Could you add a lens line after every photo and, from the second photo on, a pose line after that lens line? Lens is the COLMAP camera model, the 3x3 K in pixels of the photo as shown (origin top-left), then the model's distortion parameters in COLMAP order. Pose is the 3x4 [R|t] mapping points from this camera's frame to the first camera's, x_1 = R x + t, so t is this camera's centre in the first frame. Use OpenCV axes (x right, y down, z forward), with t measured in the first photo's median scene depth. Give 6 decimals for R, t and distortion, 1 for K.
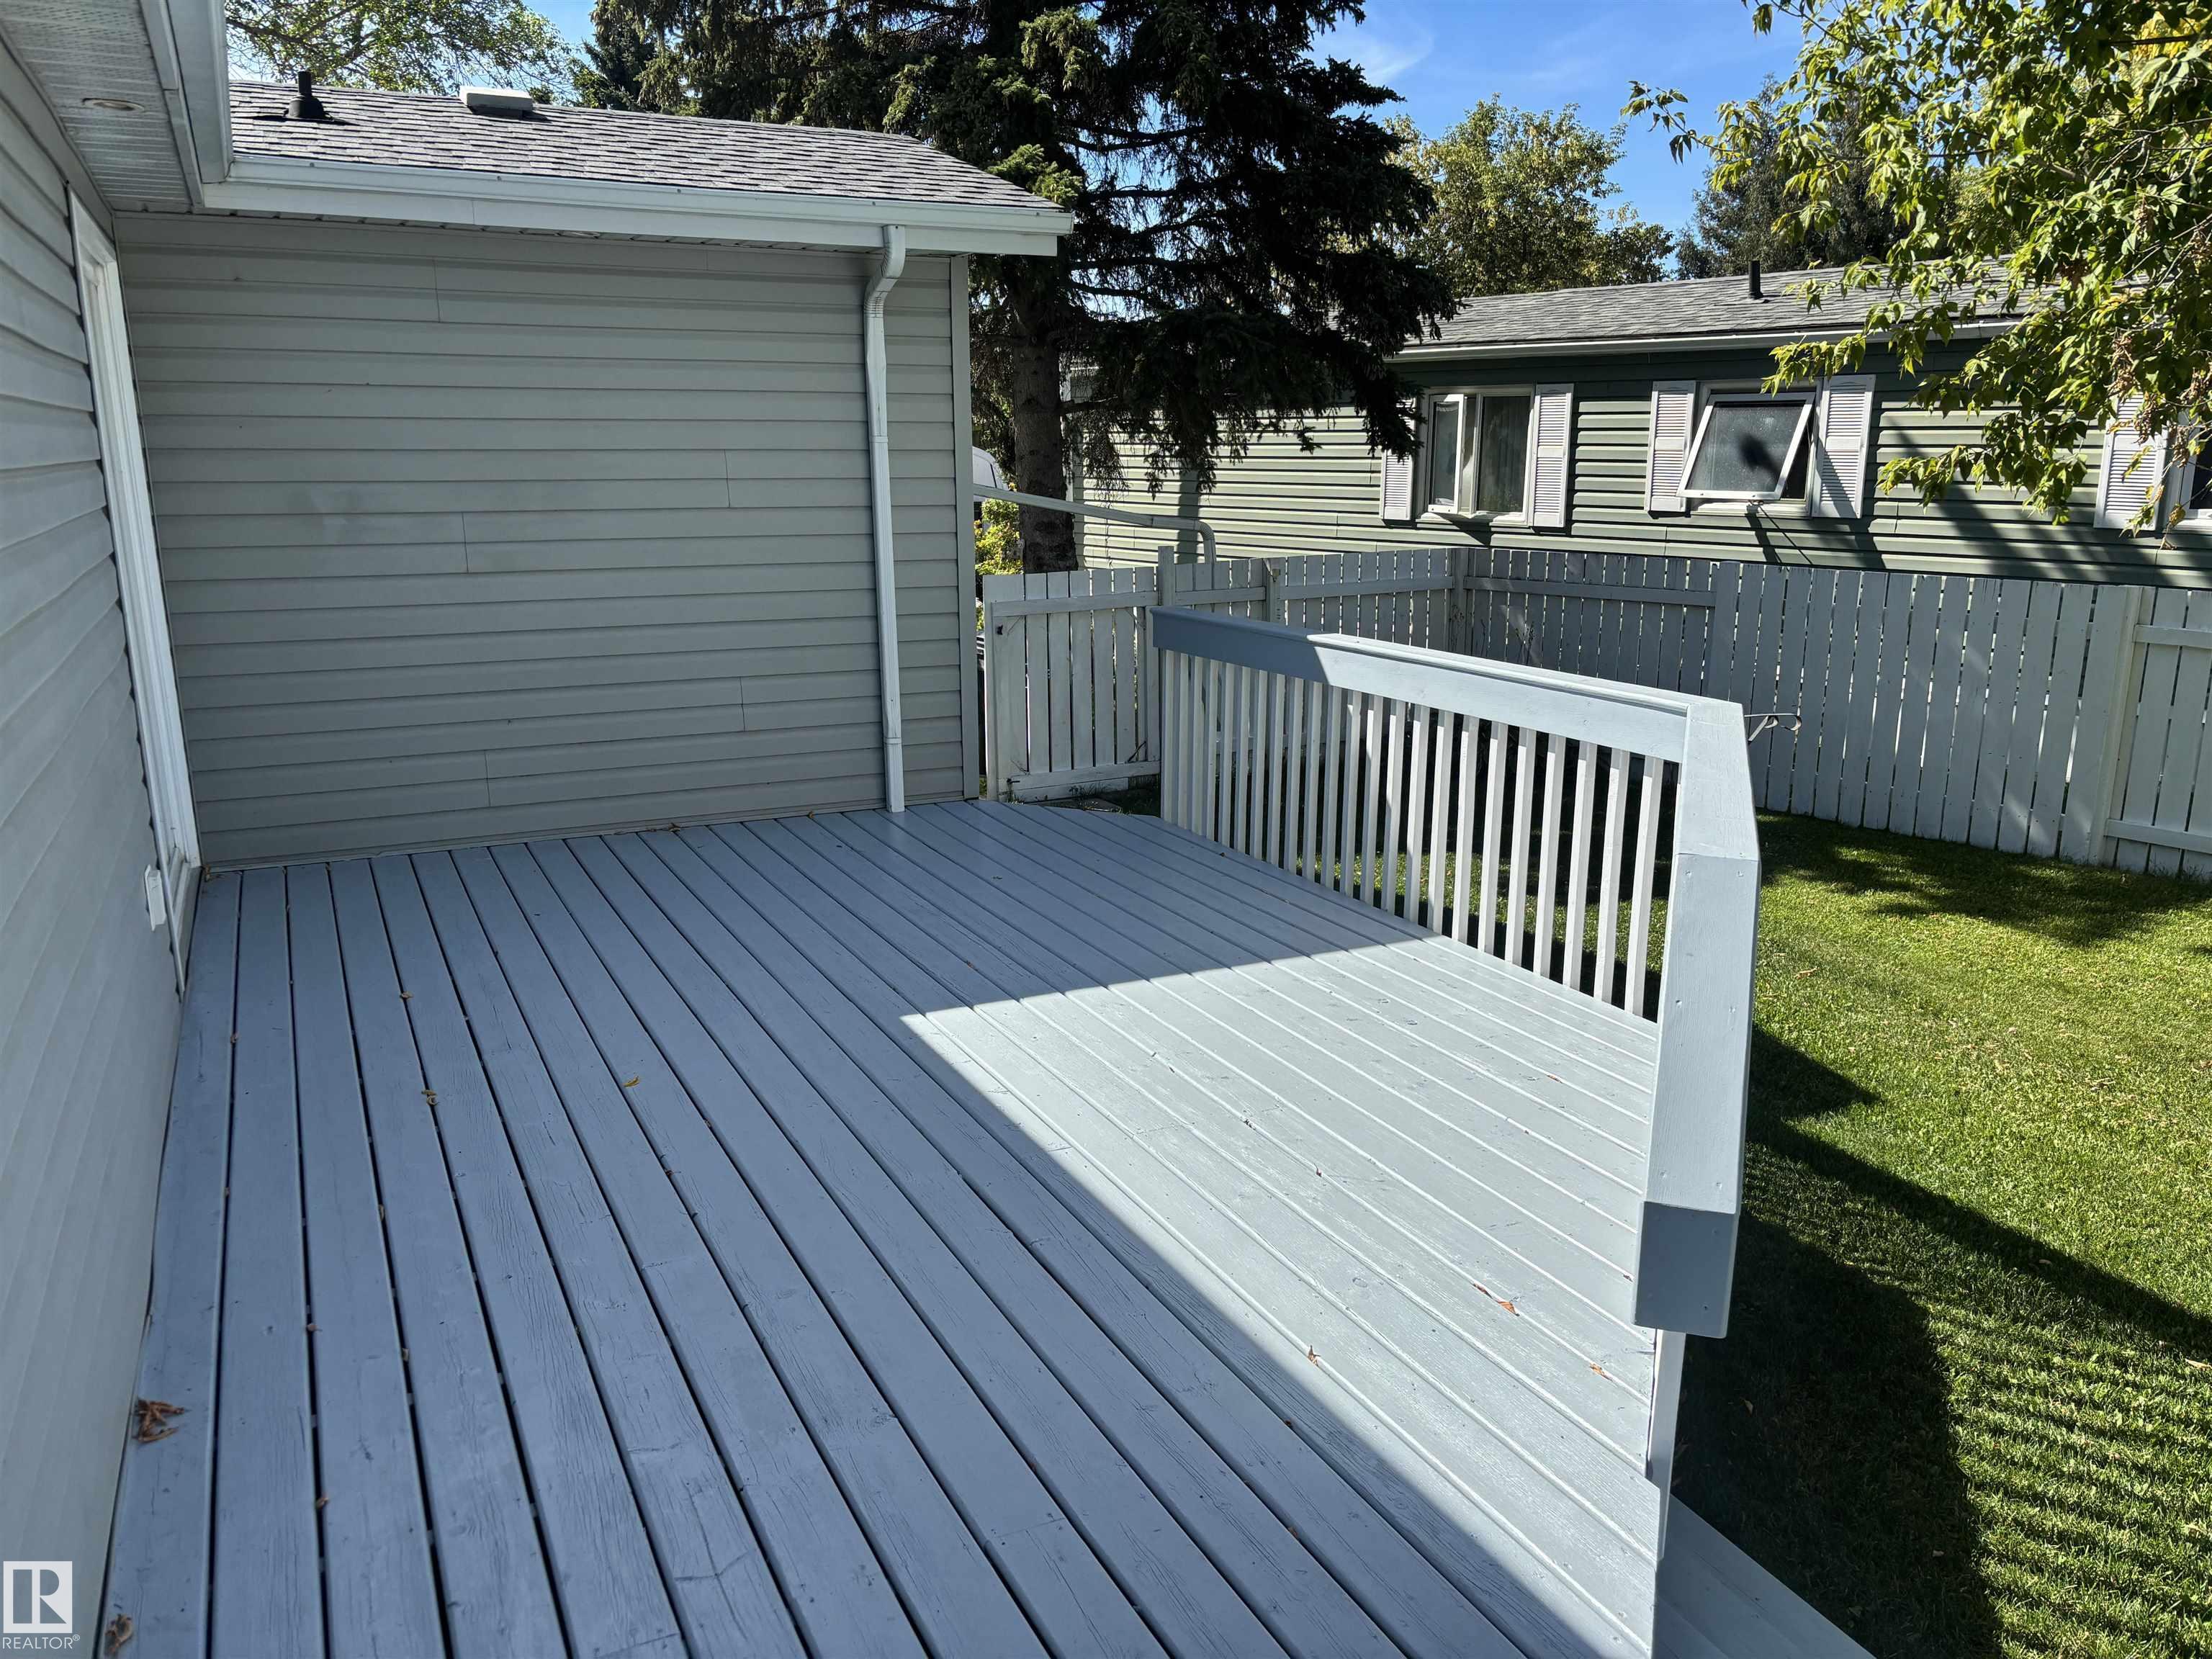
lens RADIAL K [[1668.3, 0, 1102.9], [0, 1668.3, 836.6], [0, 0, 1]] dist [0.019767, -0.016891]
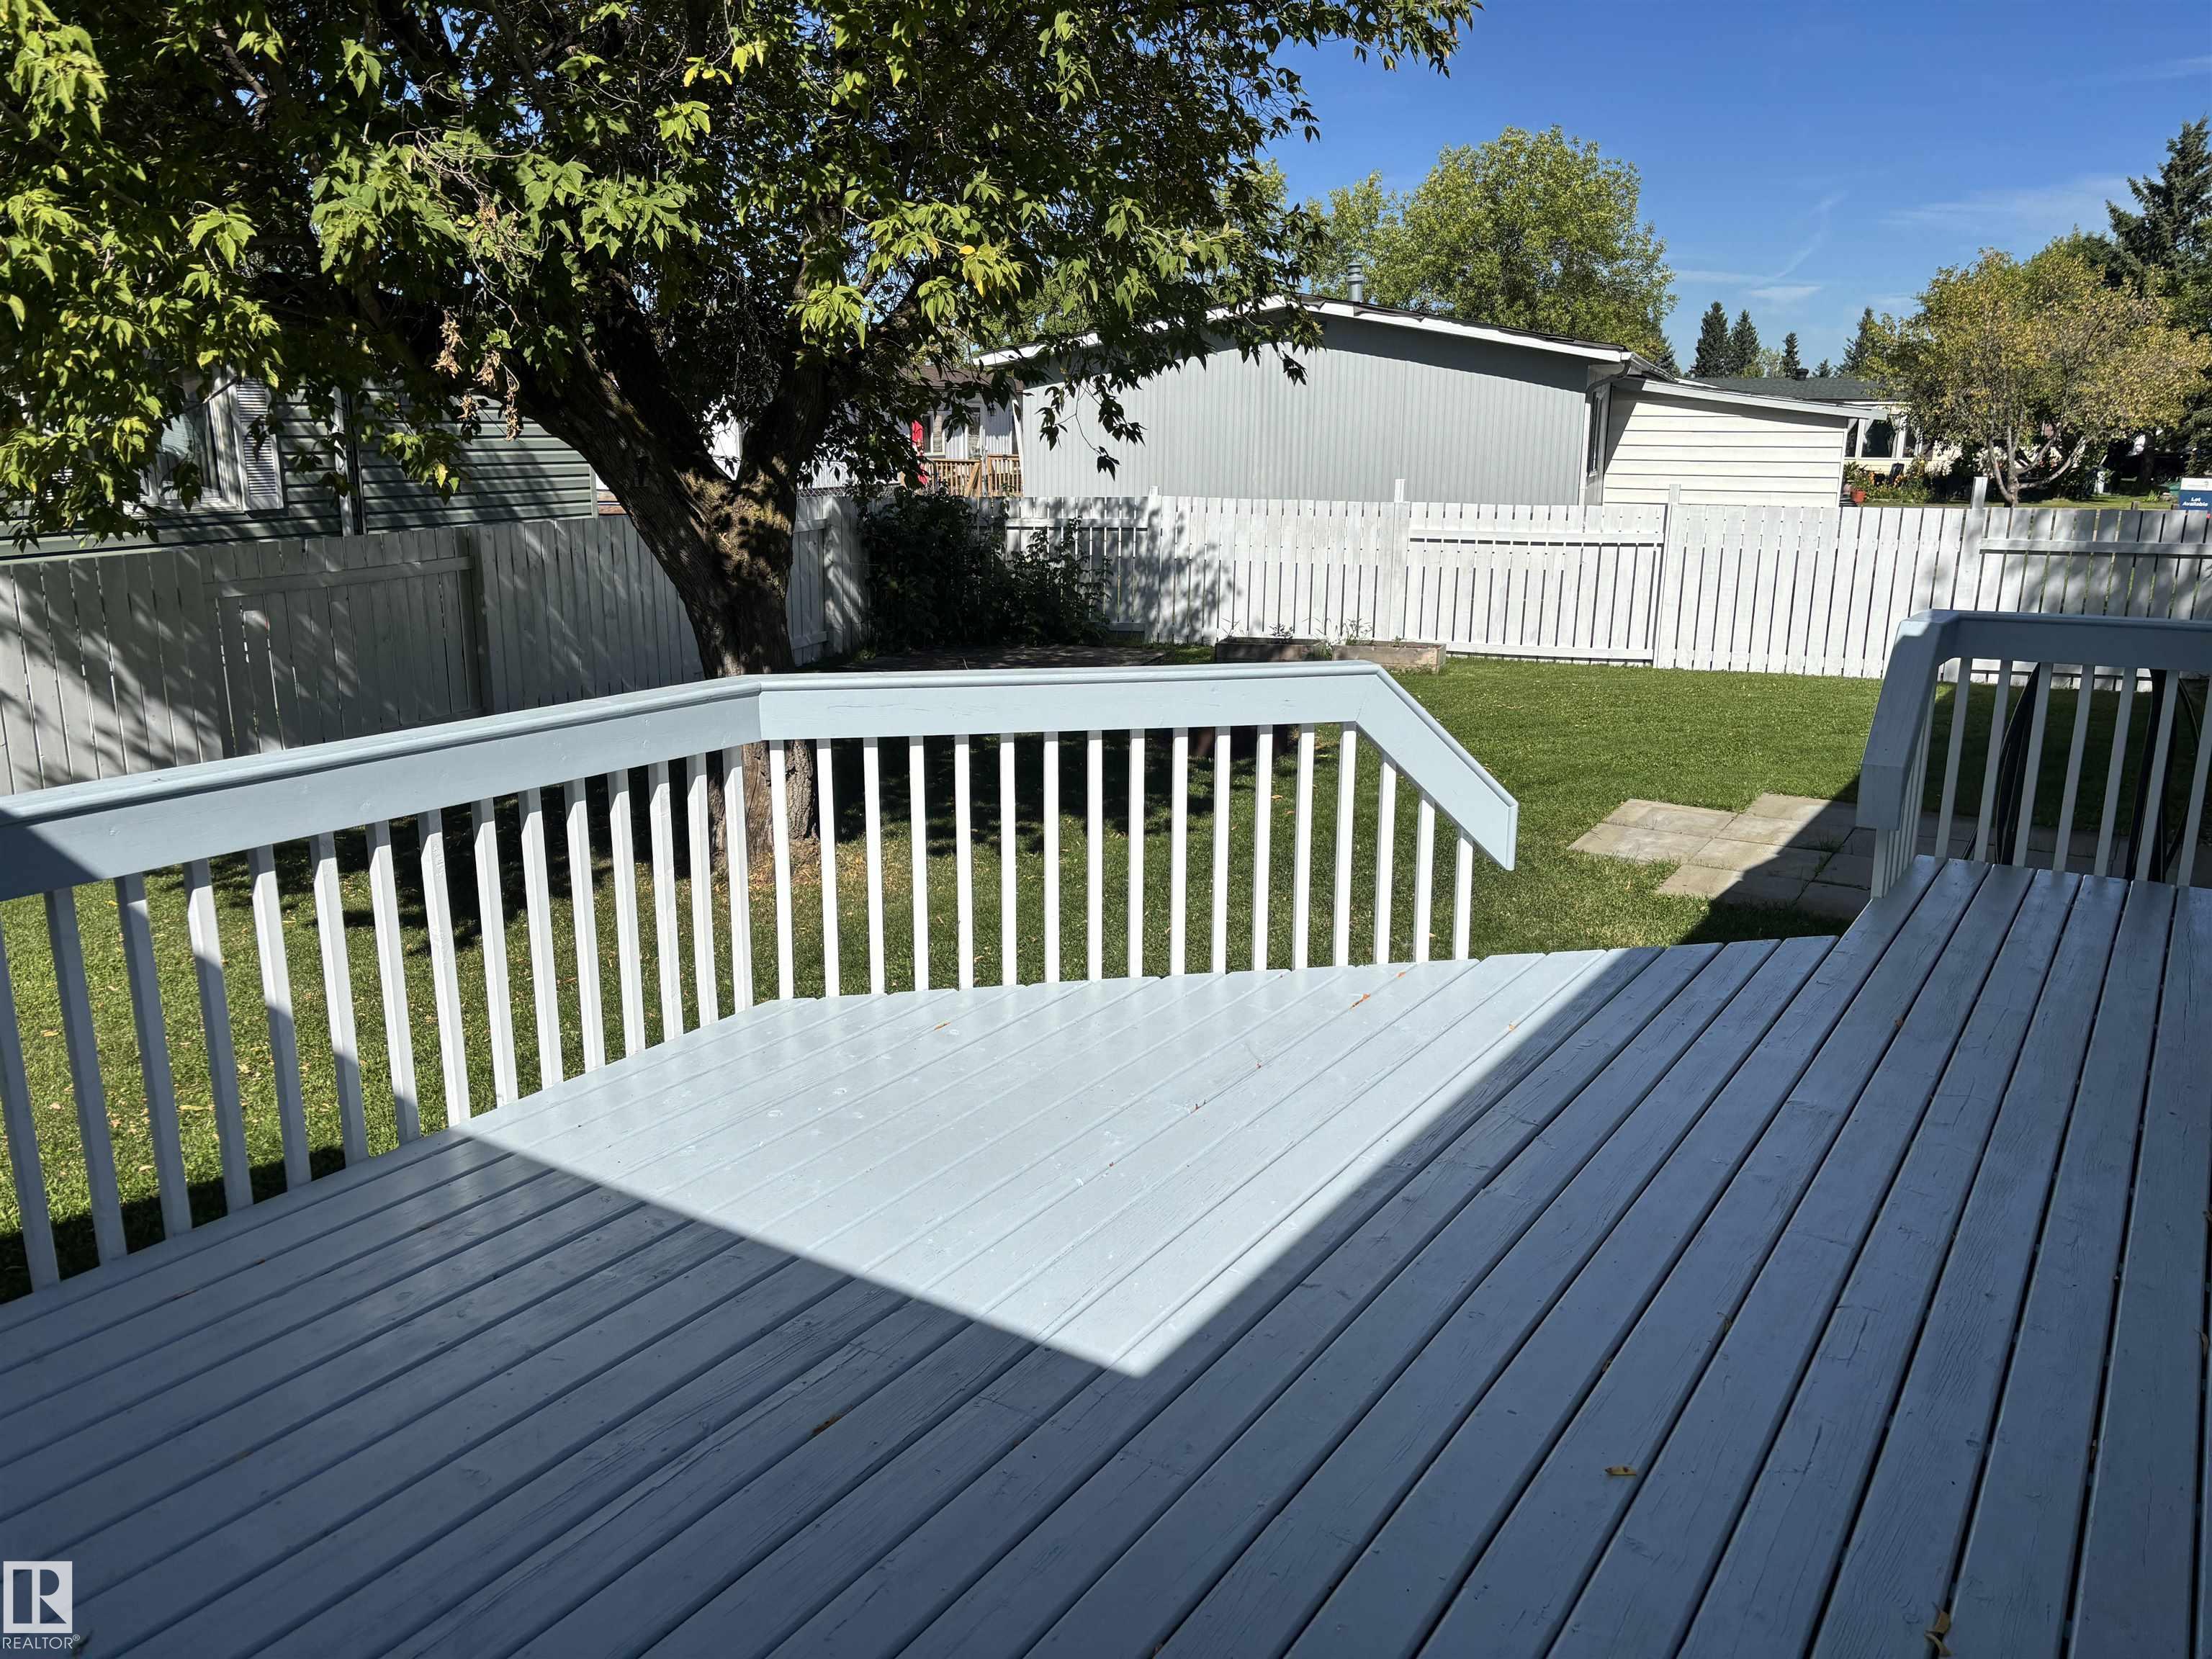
lens RADIAL K [[1668.3, 0, 1128.7], [0, 1668.3, 837.7], [0, 0, 1]] dist [0.019767, -0.016891]
pose [[-0.518314, -0.212503, 0.828368, -0.567020], [0.191431, 0.915226, 0.354564, -0.279335], [-0.833490, 0.342350, -0.433694, 1.171122]]
